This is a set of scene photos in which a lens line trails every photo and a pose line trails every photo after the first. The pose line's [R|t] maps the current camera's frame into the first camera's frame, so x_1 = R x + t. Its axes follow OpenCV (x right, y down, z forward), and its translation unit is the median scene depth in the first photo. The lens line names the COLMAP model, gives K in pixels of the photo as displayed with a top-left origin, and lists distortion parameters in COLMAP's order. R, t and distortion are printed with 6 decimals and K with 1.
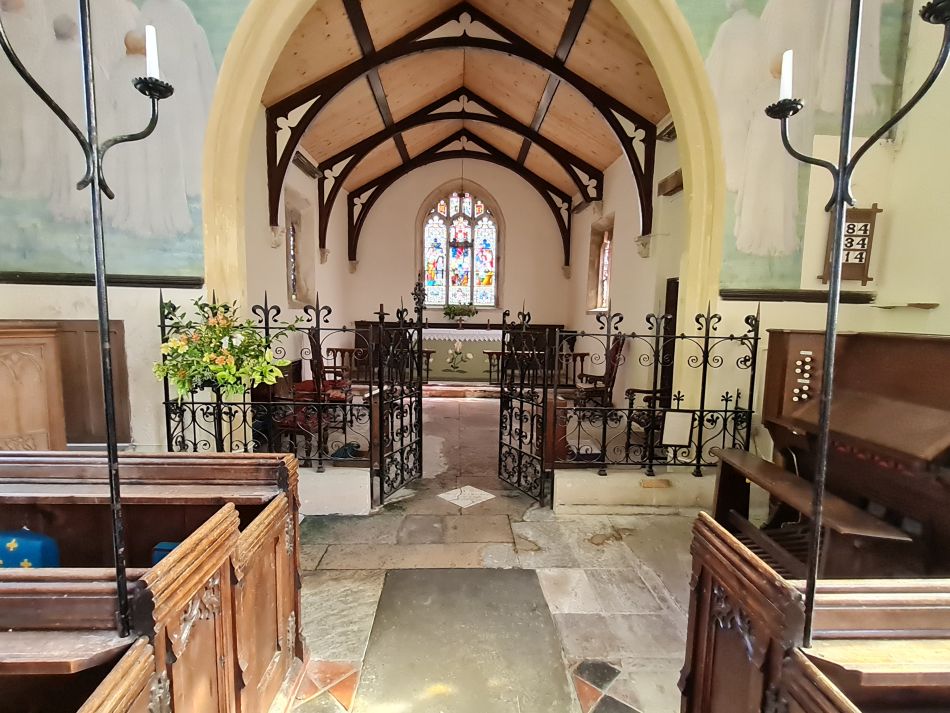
lens RADIAL K [[512.4, 0, 475.0], [0, 512.4, 356.5], [0, 0, 1]] dist [0.002404, 0.000013]
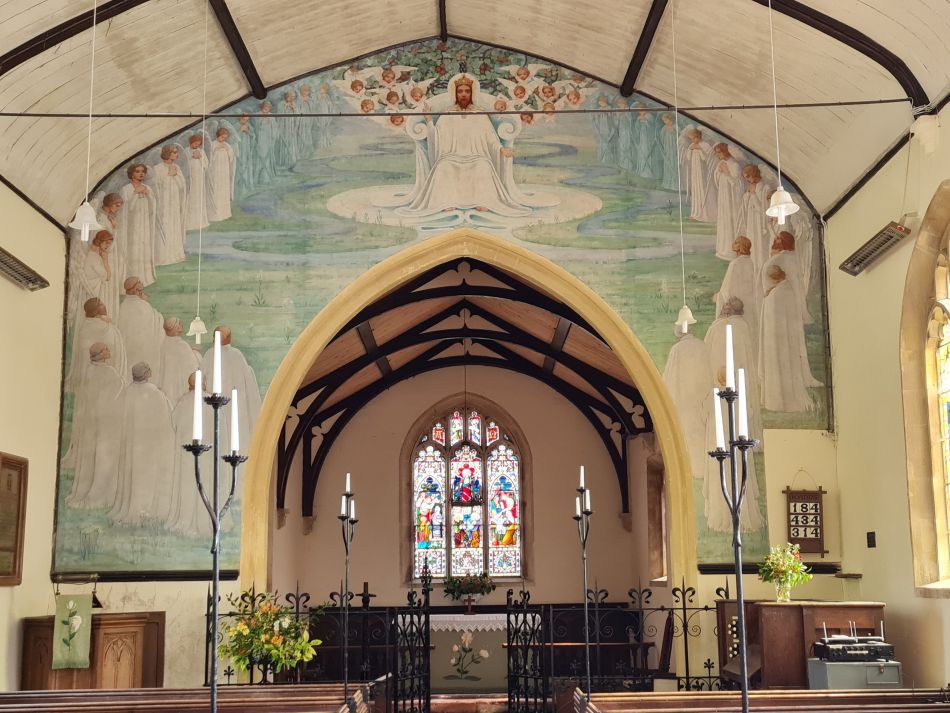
lens RADIAL K [[1121.7, 0, 488.9], [0, 1121.7, 357.1], [0, 0, 1]] dist [0.038639, 0.011561]
pose [[0.999330, -0.035710, -0.008004, 0.019653], [0.032042, 0.959458, -0.280025, 0.035094], [0.017679, 0.279581, 0.959959, -0.487409]]
